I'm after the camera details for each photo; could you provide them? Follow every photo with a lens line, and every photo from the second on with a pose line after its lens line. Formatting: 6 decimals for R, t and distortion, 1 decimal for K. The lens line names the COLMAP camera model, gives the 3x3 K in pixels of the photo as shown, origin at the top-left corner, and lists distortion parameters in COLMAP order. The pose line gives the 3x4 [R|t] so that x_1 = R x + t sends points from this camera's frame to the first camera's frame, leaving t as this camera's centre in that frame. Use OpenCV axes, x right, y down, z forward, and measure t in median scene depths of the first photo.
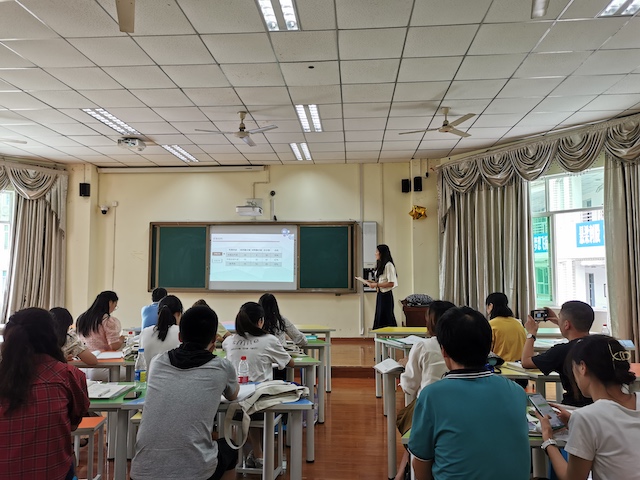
lens RADIAL K [[491.2, 0, 320.0], [0, 491.2, 240.0], [0, 0, 1]] dist [0.061910, -0.051370]
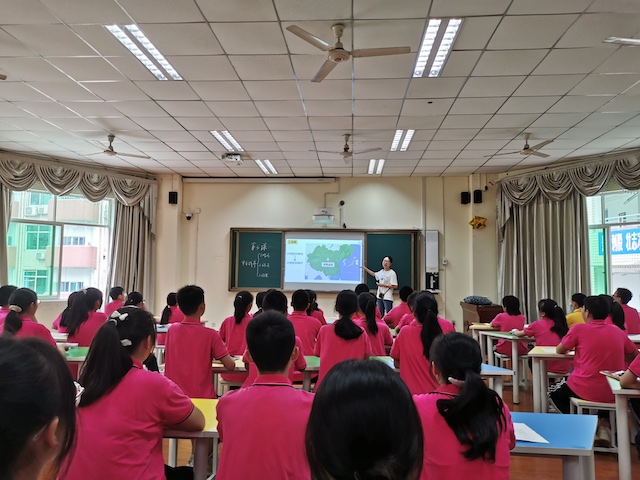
lens RADIAL K [[491.2, 0, 320.0], [0, 491.2, 240.0], [0, 0, 1]] dist [0.061910, -0.051370]
pose [[0.999904, 0.013424, 0.003502, -0.176906], [-0.013397, 0.999882, -0.007551, -0.003745], [-0.003603, 0.007503, 0.999965, -0.116851]]
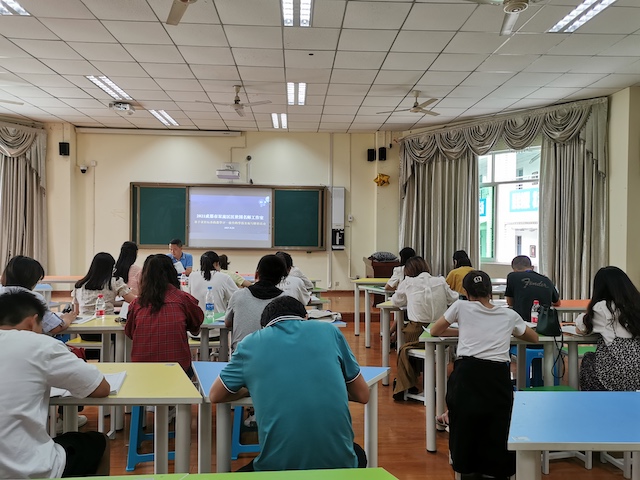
lens RADIAL K [[491.2, 0, 320.0], [0, 491.2, 240.0], [0, 0, 1]] dist [0.061910, -0.051370]
pose [[0.992766, 0.009514, 0.119690, -0.082611], [-0.018952, 0.996776, 0.077966, -0.004152], [-0.118562, -0.079670, 0.989745, -0.115470]]
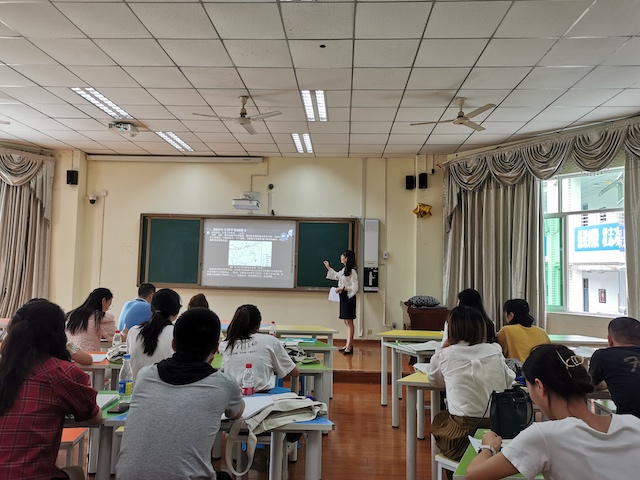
lens RADIAL K [[491.2, 0, 320.0], [0, 491.2, 240.0], [0, 0, 1]] dist [0.061910, -0.051370]
pose [[0.999506, 0.025070, 0.018928, -0.019491], [-0.025117, 0.999682, 0.002238, 0.005071], [-0.018866, -0.002712, 0.999818, 0.050118]]
